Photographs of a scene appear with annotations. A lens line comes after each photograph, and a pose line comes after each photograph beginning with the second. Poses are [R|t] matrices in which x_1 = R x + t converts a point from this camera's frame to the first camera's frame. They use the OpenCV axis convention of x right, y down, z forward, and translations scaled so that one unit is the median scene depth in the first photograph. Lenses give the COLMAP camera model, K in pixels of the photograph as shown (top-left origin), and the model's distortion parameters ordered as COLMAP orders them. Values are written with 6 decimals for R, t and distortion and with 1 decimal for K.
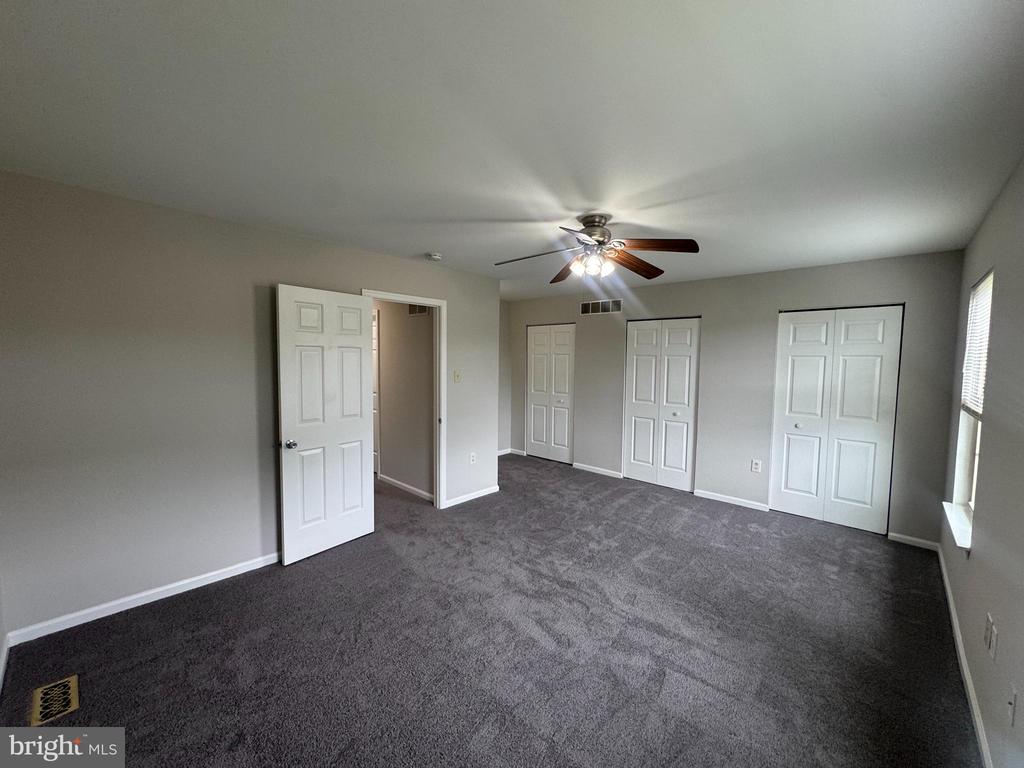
lens RADIAL K [[407.5, 0, 512.0], [0, 407.5, 384.0], [0, 0, 1]] dist [-0.001514, -0.000069]
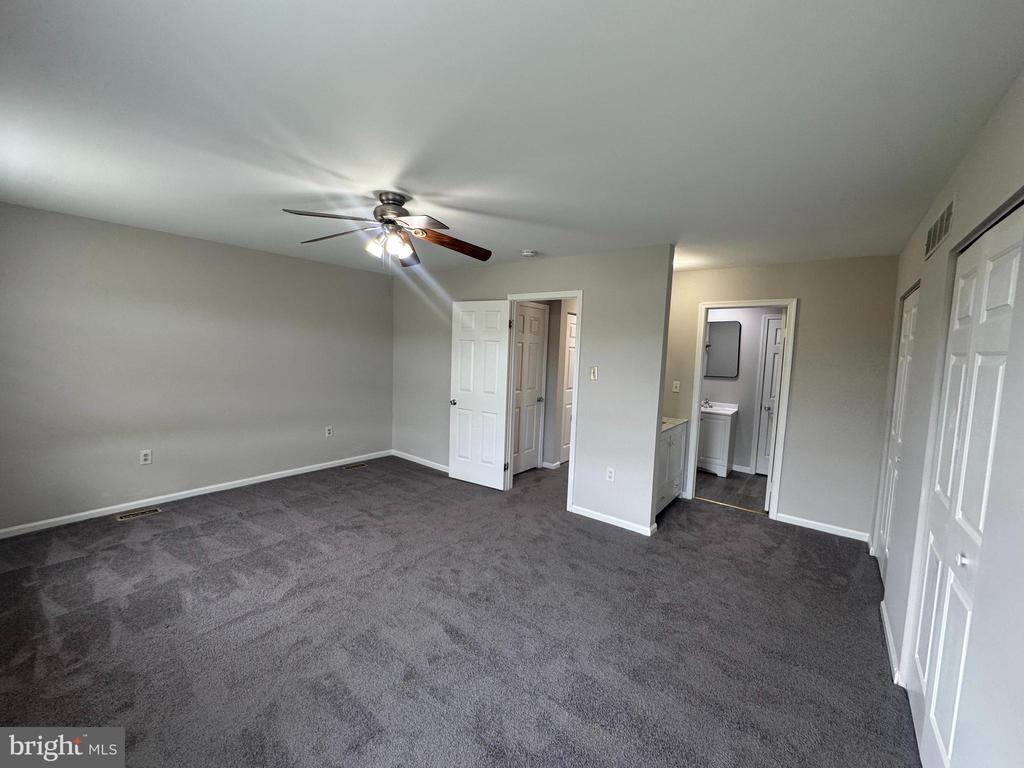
lens RADIAL K [[407.5, 0, 512.0], [0, 407.5, 384.0], [0, 0, 1]] dist [-0.001514, -0.000069]
pose [[0.104082, 0.078874, -0.991436, 0.936355], [-0.104860, 0.992165, 0.067923, -0.047659], [0.989025, 0.096892, 0.111537, 0.934048]]
